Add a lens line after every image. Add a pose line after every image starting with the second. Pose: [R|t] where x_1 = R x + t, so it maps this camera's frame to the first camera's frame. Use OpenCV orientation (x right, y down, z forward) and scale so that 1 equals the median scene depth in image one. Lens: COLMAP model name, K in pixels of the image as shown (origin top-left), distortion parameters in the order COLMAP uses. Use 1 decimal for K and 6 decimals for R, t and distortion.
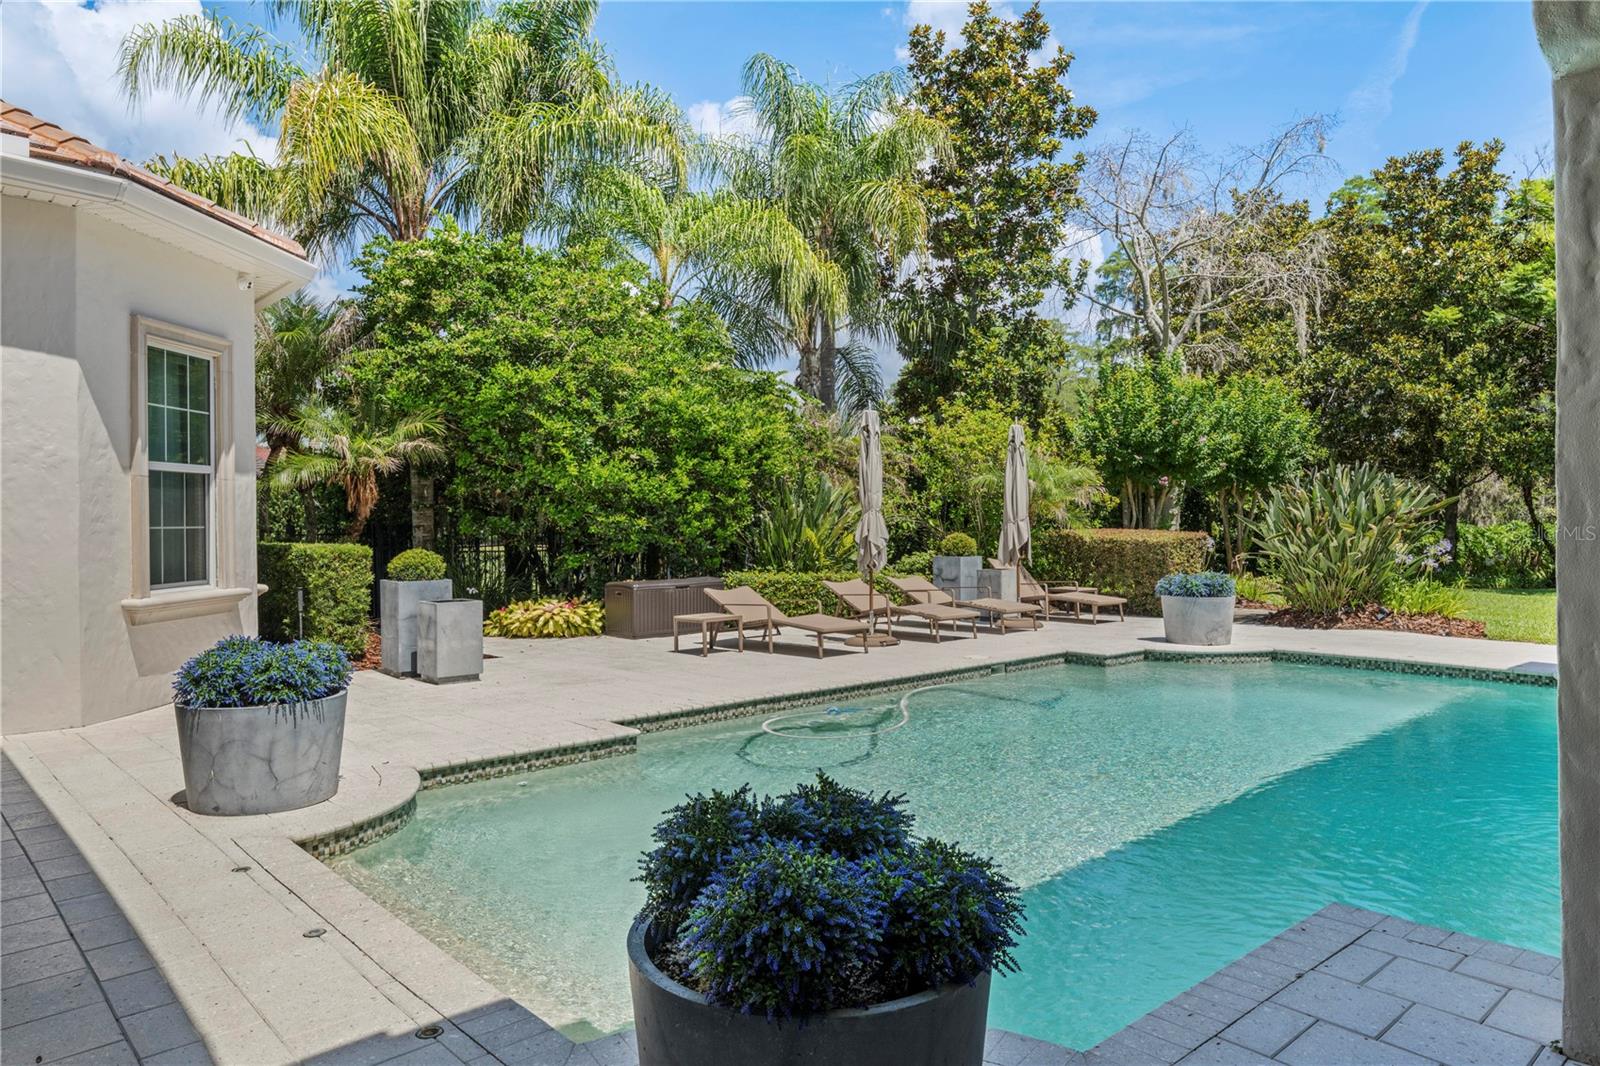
lens RADIAL K [[1086.0, 0, 784.5], [0, 1086.0, 518.3], [0, 0, 1]] dist [0.002597, 0.001274]
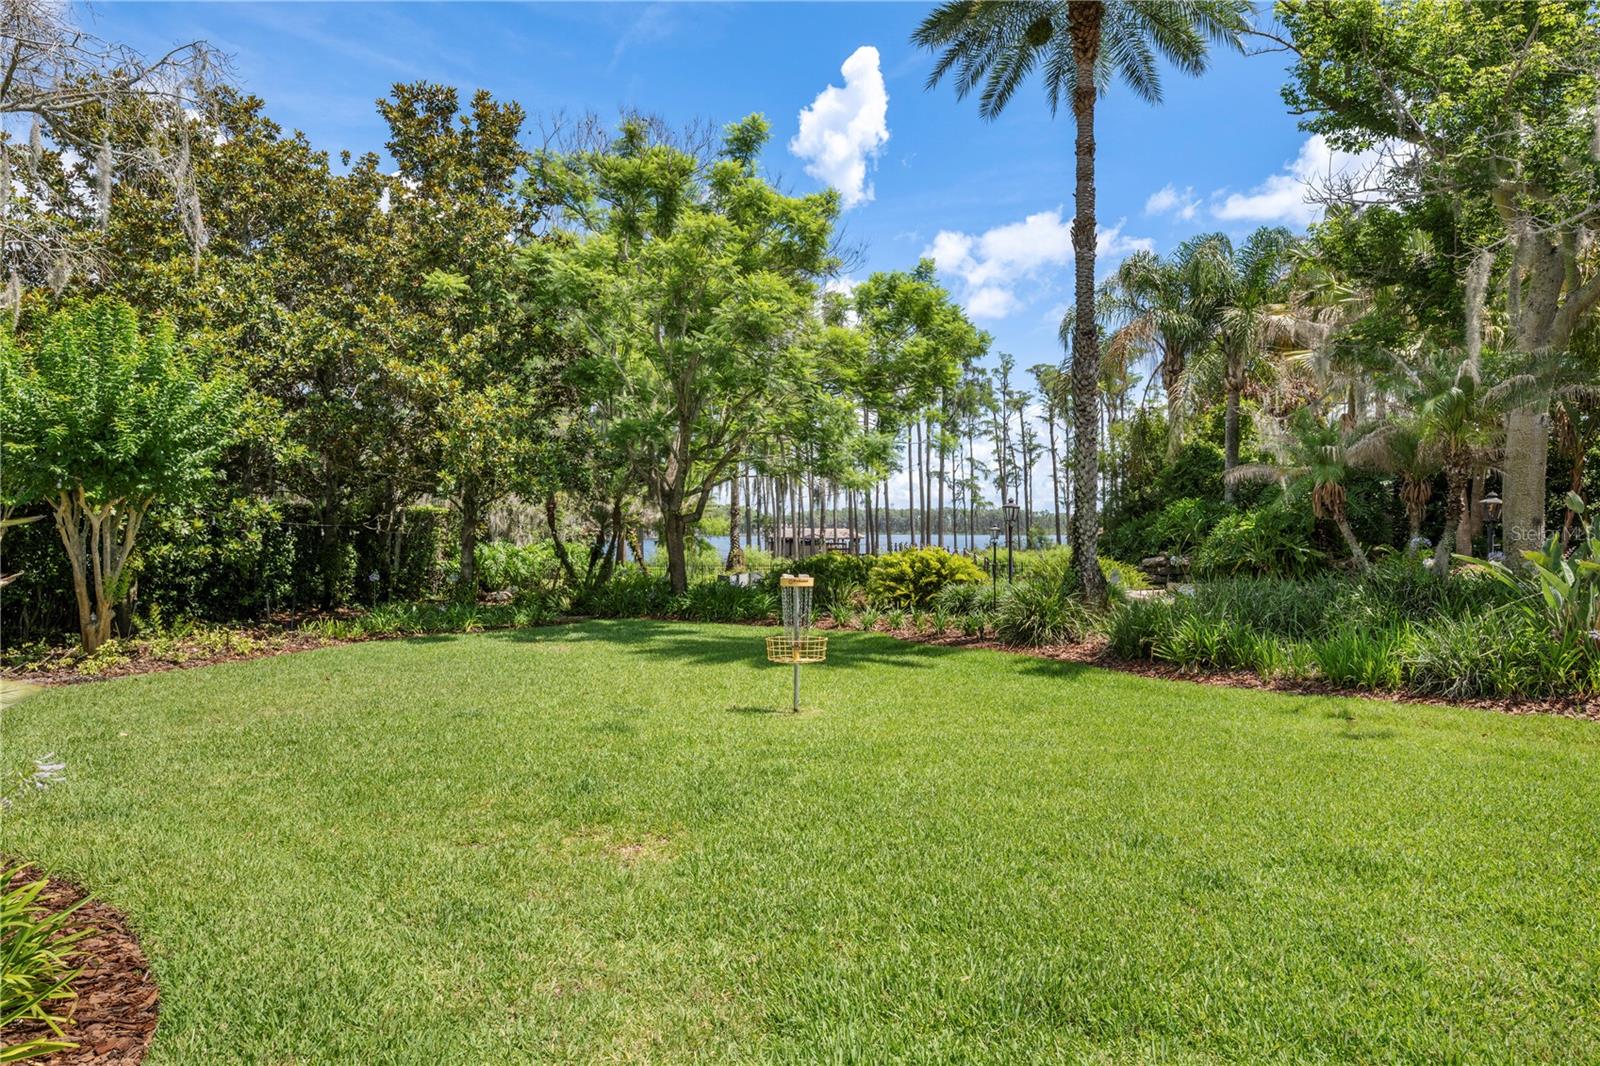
lens RADIAL K [[886.1, 0, 799.6], [0, 886.1, 530.8], [0, 0, 1]] dist [0.002800, -0.000772]
pose [[0.665497, 0.006888, 0.746369, 0.591747], [-0.007868, 0.999967, -0.002213, -0.019798], [-0.746359, -0.004400, 0.665529, 0.763496]]
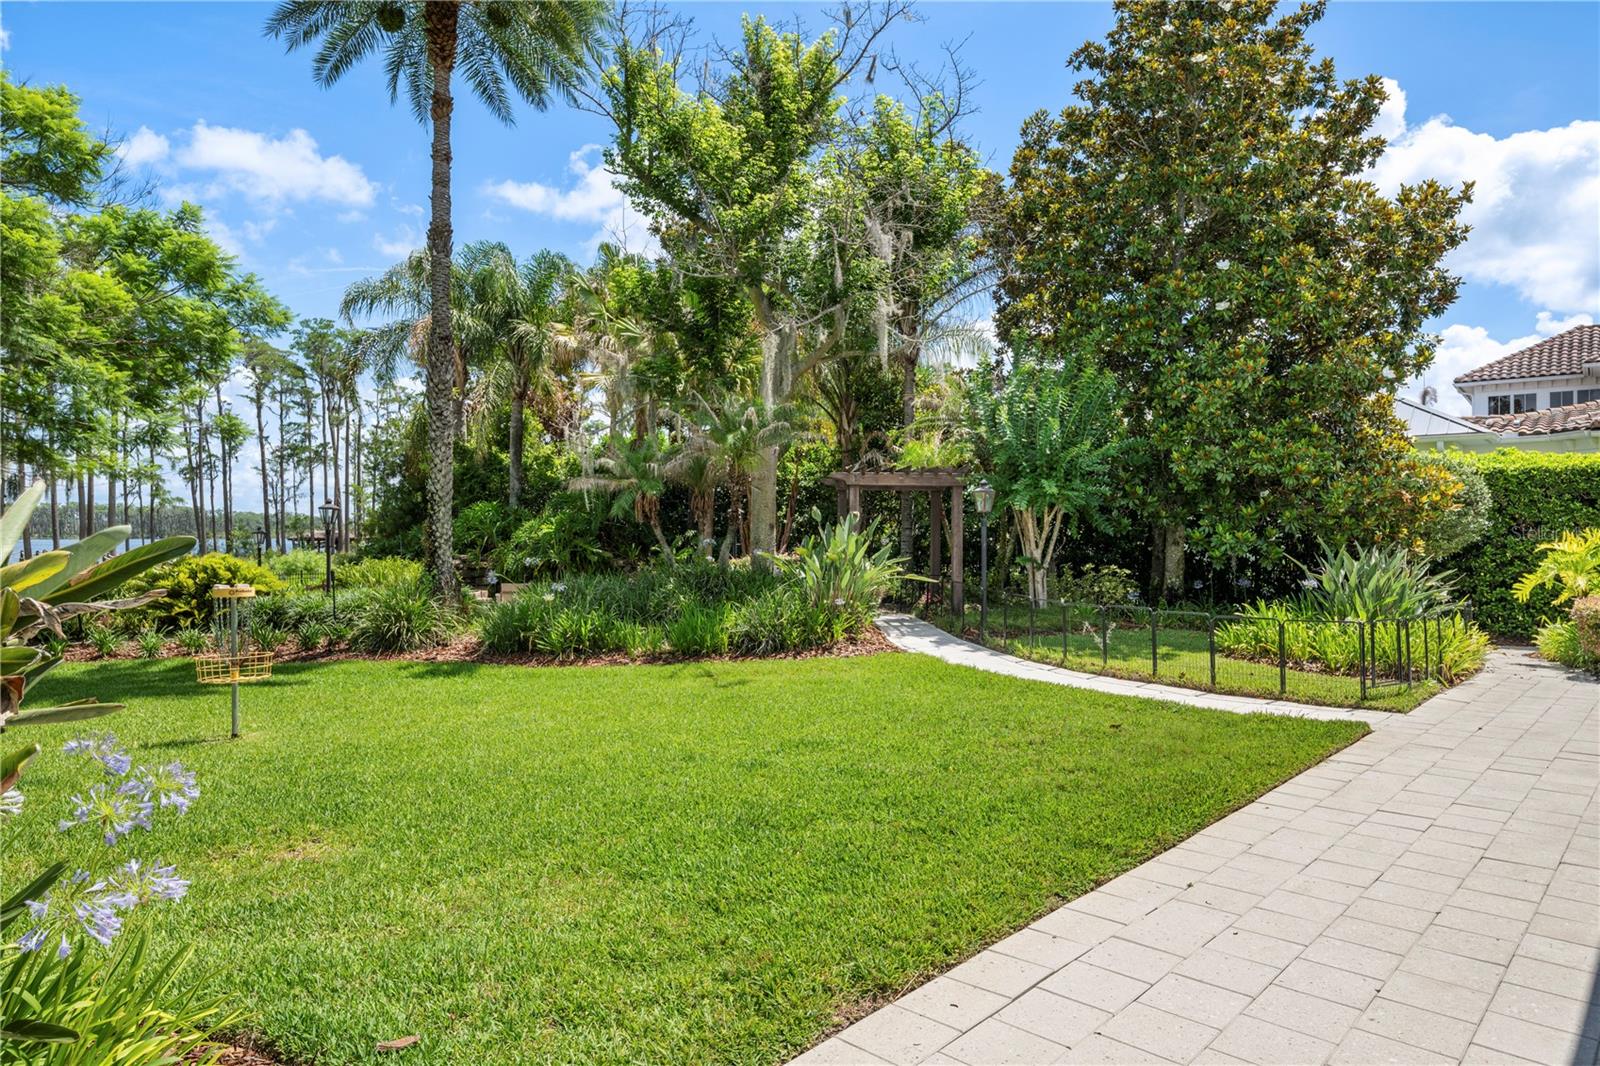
lens RADIAL K [[984.0, 0, 796.9], [0, 984.0, 531.7], [0, 0, 1]] dist [0.001552, -0.000472]
pose [[-0.077384, 0.007777, 0.996971, 0.397776], [-0.001771, 0.999967, -0.007938, -0.019198], [-0.997000, -0.002380, -0.077367, 0.880066]]
